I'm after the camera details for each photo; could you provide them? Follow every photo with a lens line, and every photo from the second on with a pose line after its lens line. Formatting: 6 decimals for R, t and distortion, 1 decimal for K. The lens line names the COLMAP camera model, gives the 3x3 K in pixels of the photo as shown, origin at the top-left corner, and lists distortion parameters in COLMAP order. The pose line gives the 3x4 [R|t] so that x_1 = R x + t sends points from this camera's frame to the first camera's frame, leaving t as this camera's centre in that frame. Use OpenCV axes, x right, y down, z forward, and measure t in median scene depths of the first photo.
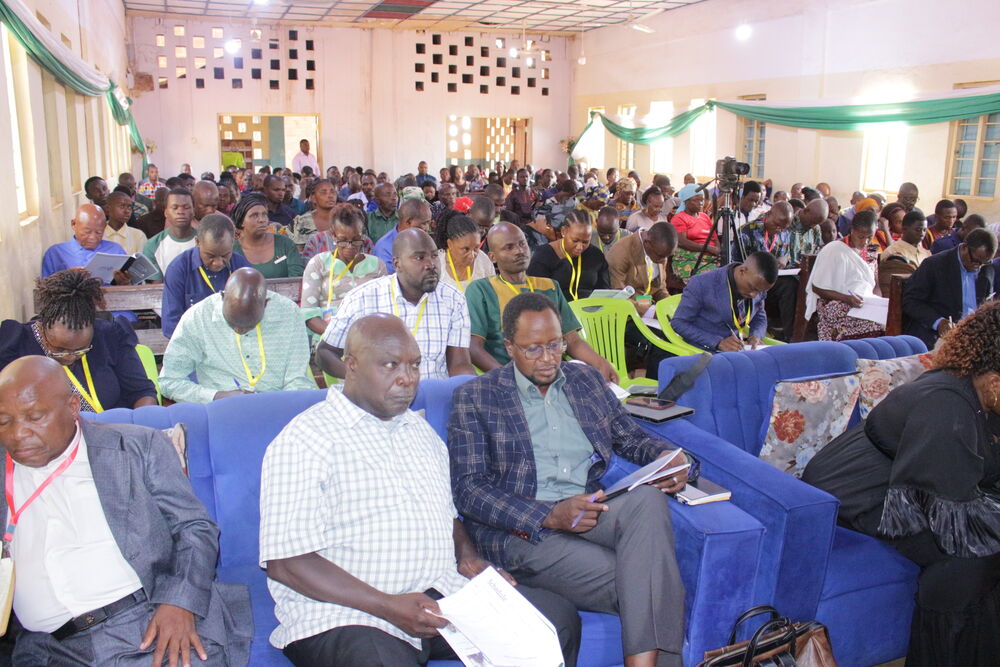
lens RADIAL K [[819.6, 0, 500.0], [0, 819.6, 333.5], [0, 0, 1]] dist [-0.161247, 0.127174]
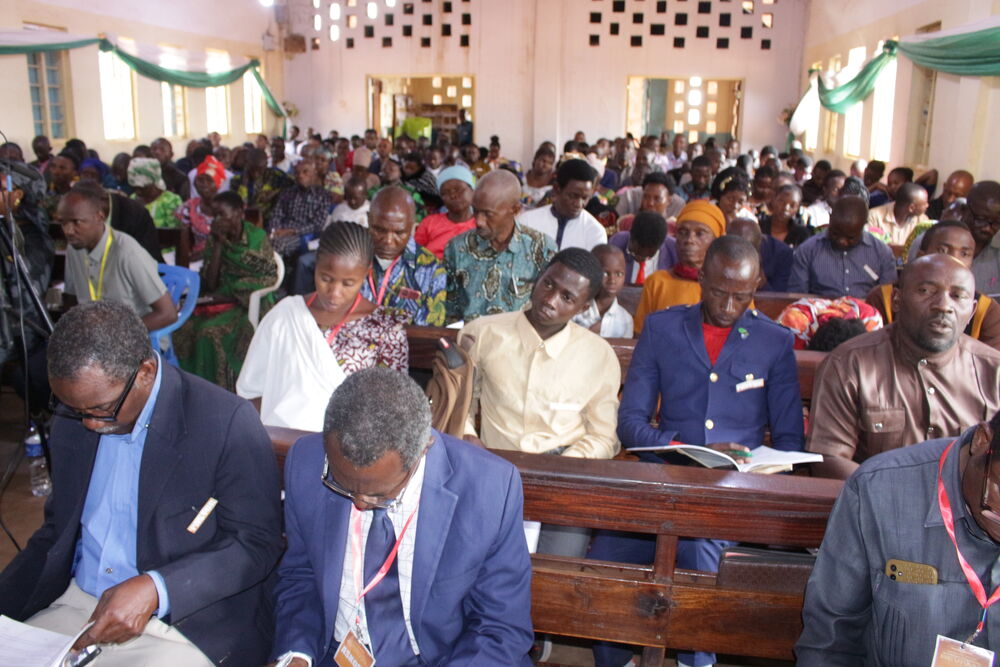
lens RADIAL K [[819.6, 0, 500.0], [0, 819.6, 333.5], [0, 0, 1]] dist [-0.161247, 0.127174]
pose [[0.854714, 0.136221, -0.500907, 0.267733], [-0.120815, 0.990657, 0.063257, -0.050789], [0.504844, 0.006450, 0.863186, 0.248342]]
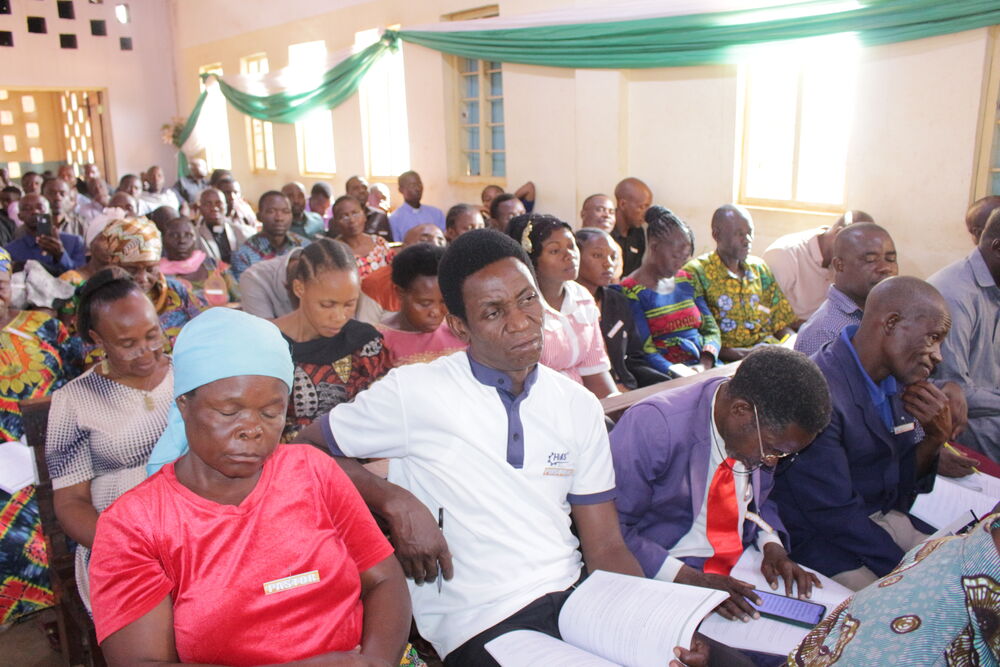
lens RADIAL K [[819.6, 0, 500.0], [0, 819.6, 333.5], [0, 0, 1]] dist [-0.161247, 0.127174]
pose [[0.941208, -0.106704, 0.320533, 0.113230], [0.100749, 0.994290, 0.035158, -0.085134], [-0.322454, -0.000798, 0.946585, 0.387285]]
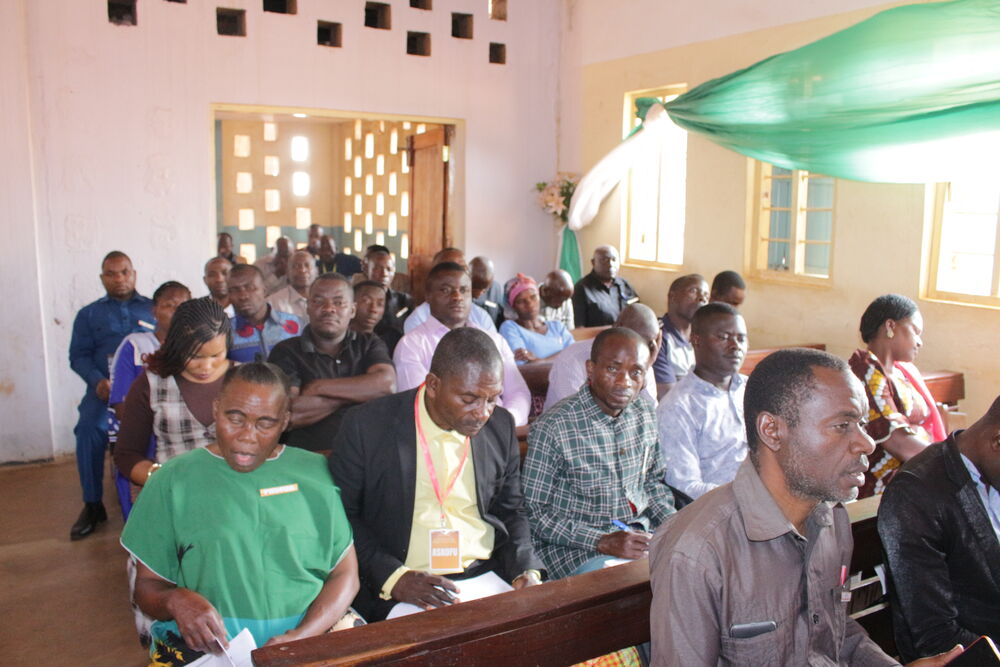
lens RADIAL K [[819.6, 0, 500.0], [0, 819.6, 333.5], [0, 0, 1]] dist [-0.161247, 0.127174]
pose [[0.987872, -0.017823, 0.154244, -0.002617], [0.028183, 0.997472, -0.065240, -0.155069], [-0.152692, 0.068796, 0.985876, 0.682047]]
